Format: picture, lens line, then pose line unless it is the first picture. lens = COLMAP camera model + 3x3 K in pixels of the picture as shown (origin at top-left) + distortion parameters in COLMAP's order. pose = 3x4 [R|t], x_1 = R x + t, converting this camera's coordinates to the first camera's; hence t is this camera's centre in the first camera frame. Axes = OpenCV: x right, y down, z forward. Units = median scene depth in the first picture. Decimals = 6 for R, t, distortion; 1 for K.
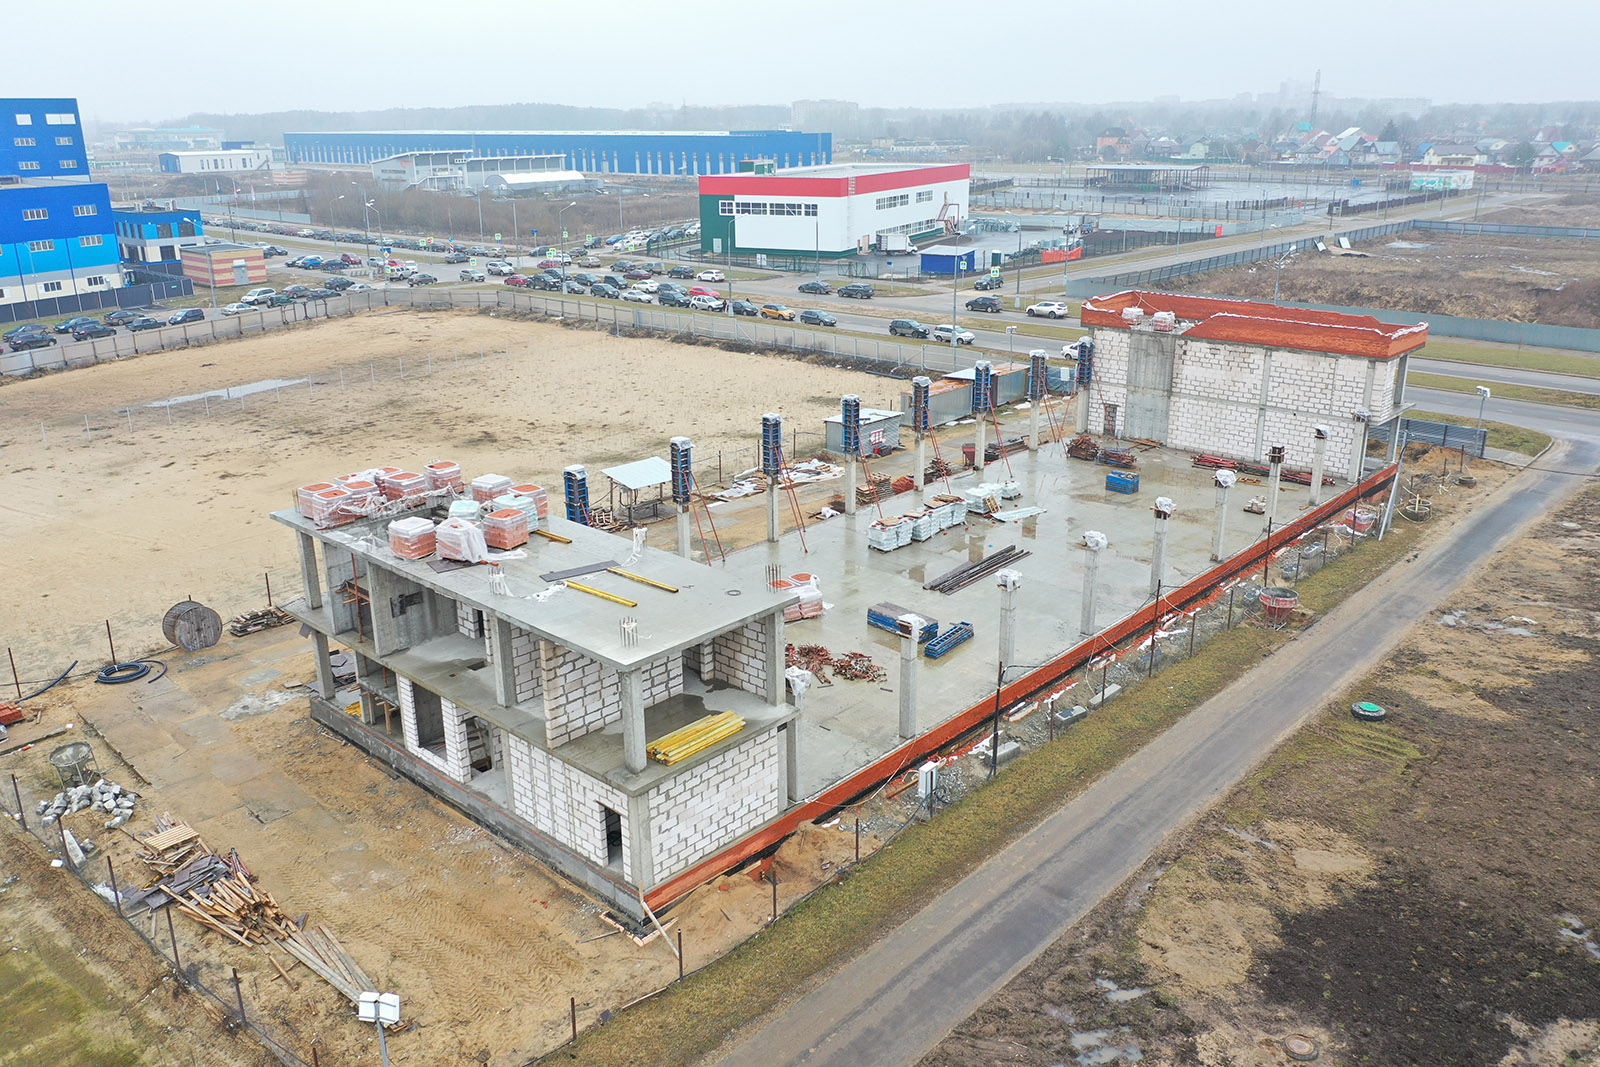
lens RADIAL K [[1249.5, 0, 795.1], [0, 1249.5, 537.9], [0, 0, 1]] dist [-0.013165, -0.004193]
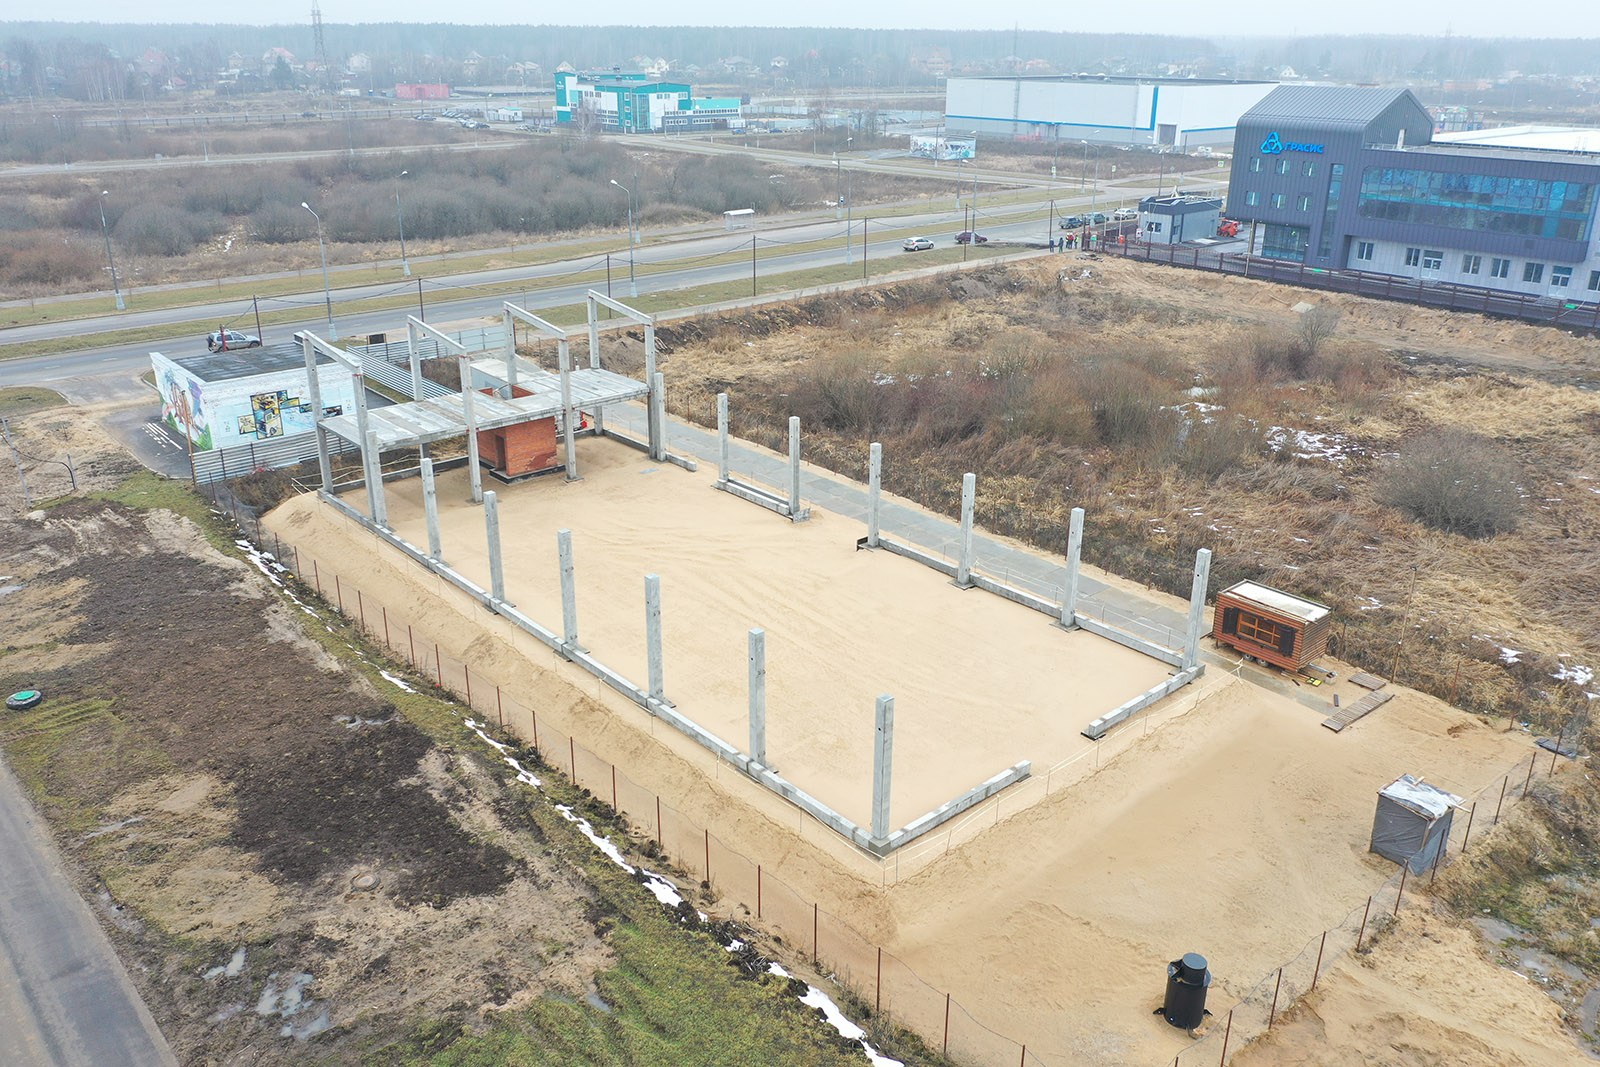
lens RADIAL K [[1249.5, 0, 810.2], [0, 1249.5, 534.1], [0, 0, 1]] dist [-0.013165, -0.004193]
pose [[0.084478, -0.357695, 0.930010, -0.108121], [0.308797, 0.896793, 0.316870, -0.029996], [-0.947369, 0.260415, 0.186215, 0.043912]]
